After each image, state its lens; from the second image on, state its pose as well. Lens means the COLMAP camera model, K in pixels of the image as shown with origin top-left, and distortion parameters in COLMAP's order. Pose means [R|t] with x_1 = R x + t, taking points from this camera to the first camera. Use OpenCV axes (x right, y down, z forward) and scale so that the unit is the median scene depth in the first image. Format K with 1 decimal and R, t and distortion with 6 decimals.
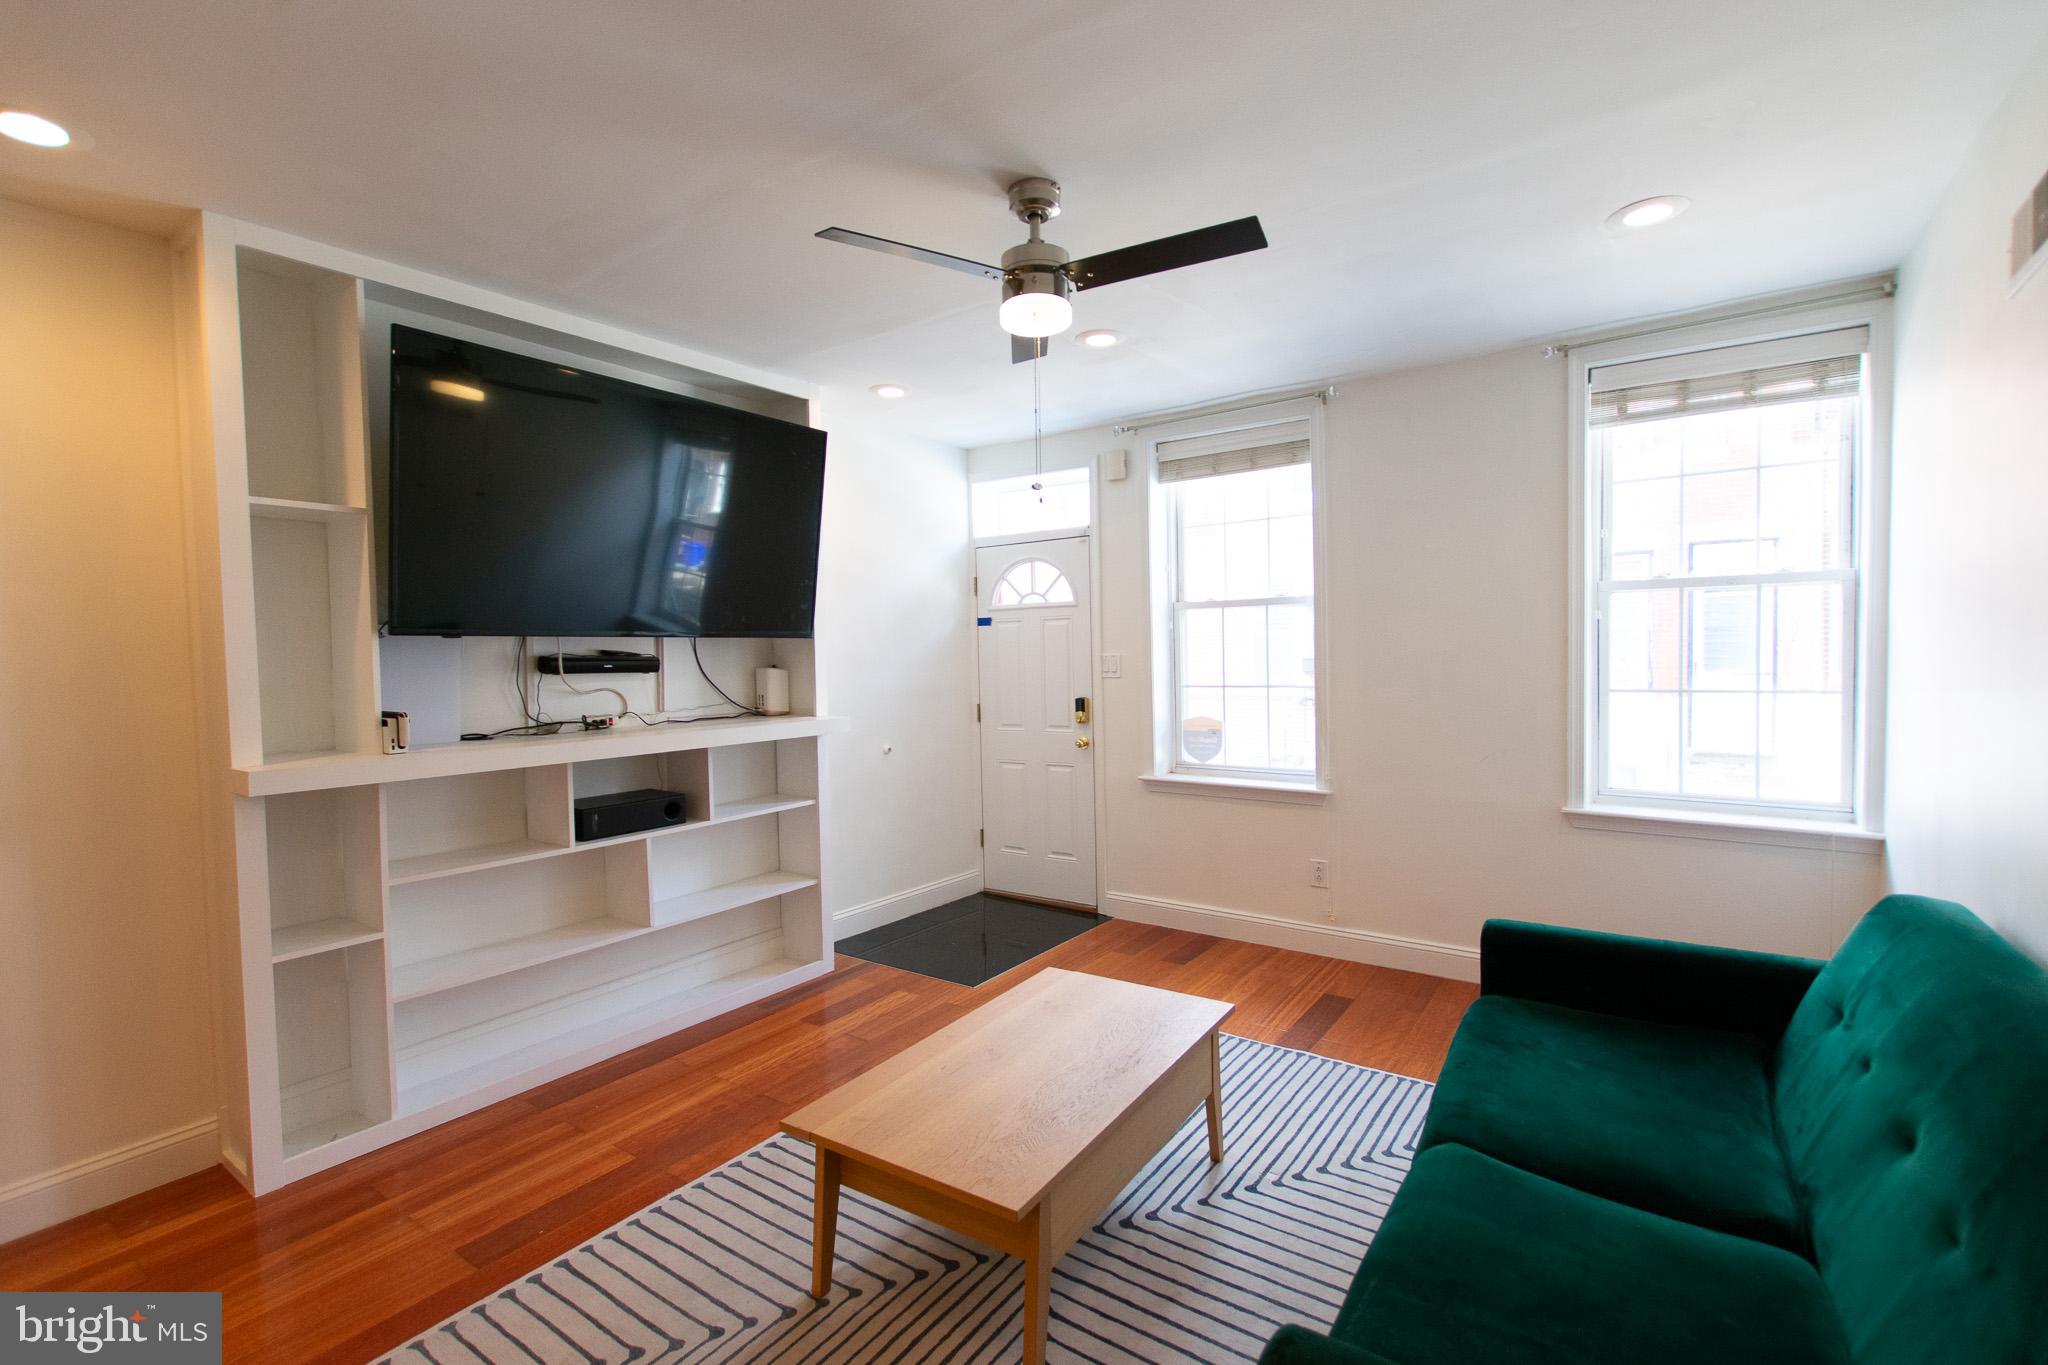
lens RADIAL K [[926.6, 0, 1024.0], [0, 926.6, 682.5], [0, 0, 1]] dist [0.016476, -0.005893]
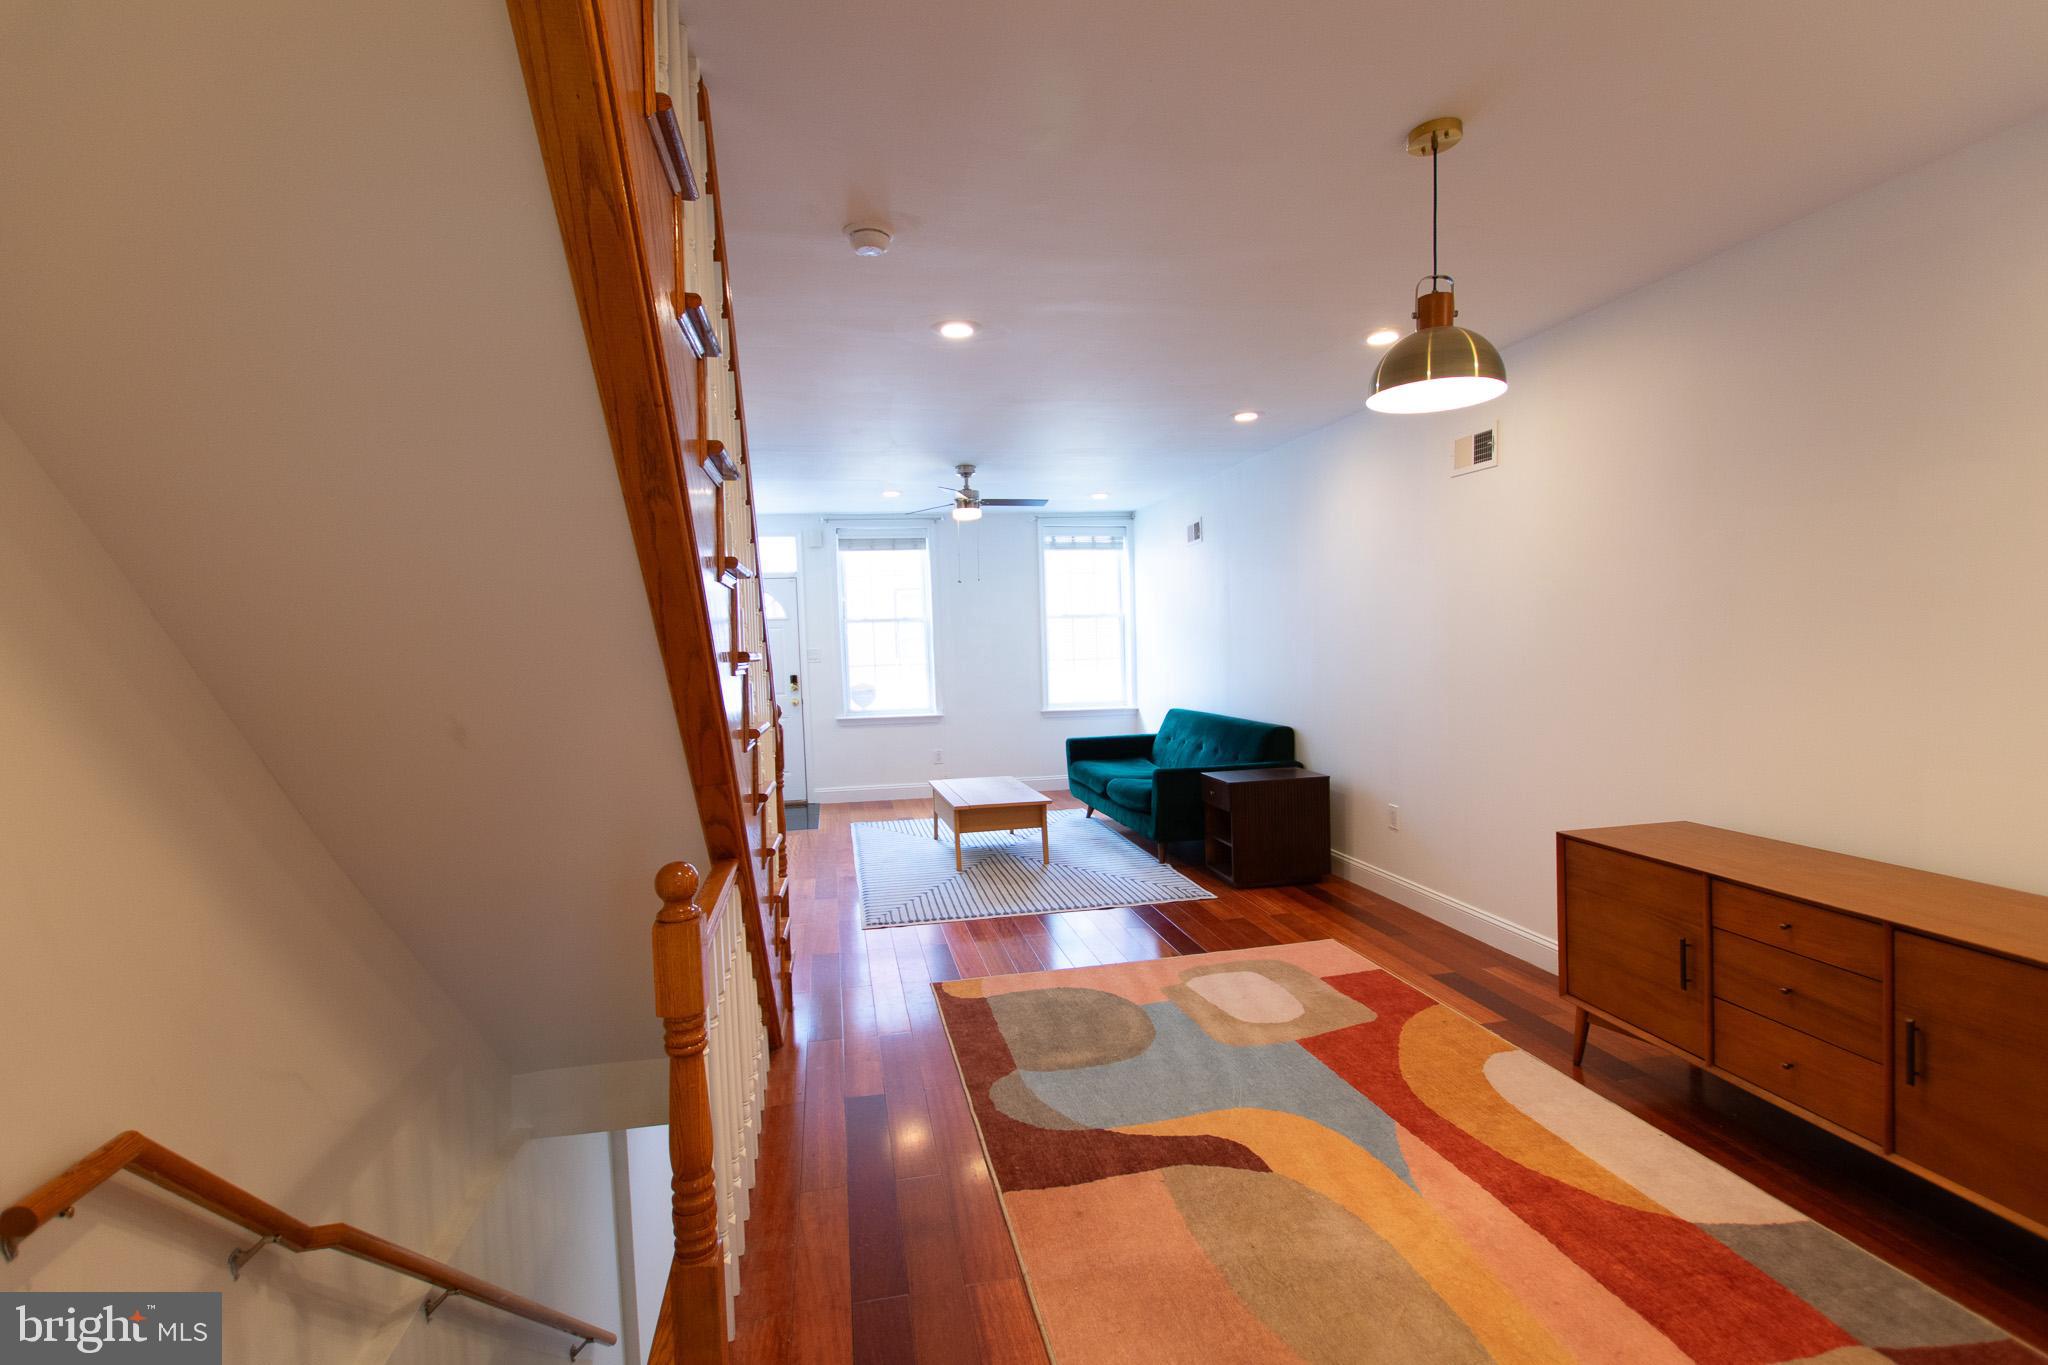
lens RADIAL K [[926.6, 0, 1024.0], [0, 926.6, 682.5], [0, 0, 1]] dist [0.016476, -0.005893]
pose [[0.683611, -0.032738, 0.729112, -0.932287], [0.039543, 0.999188, 0.007789, 0.035253], [-0.728775, 0.023507, 0.684350, -0.468246]]
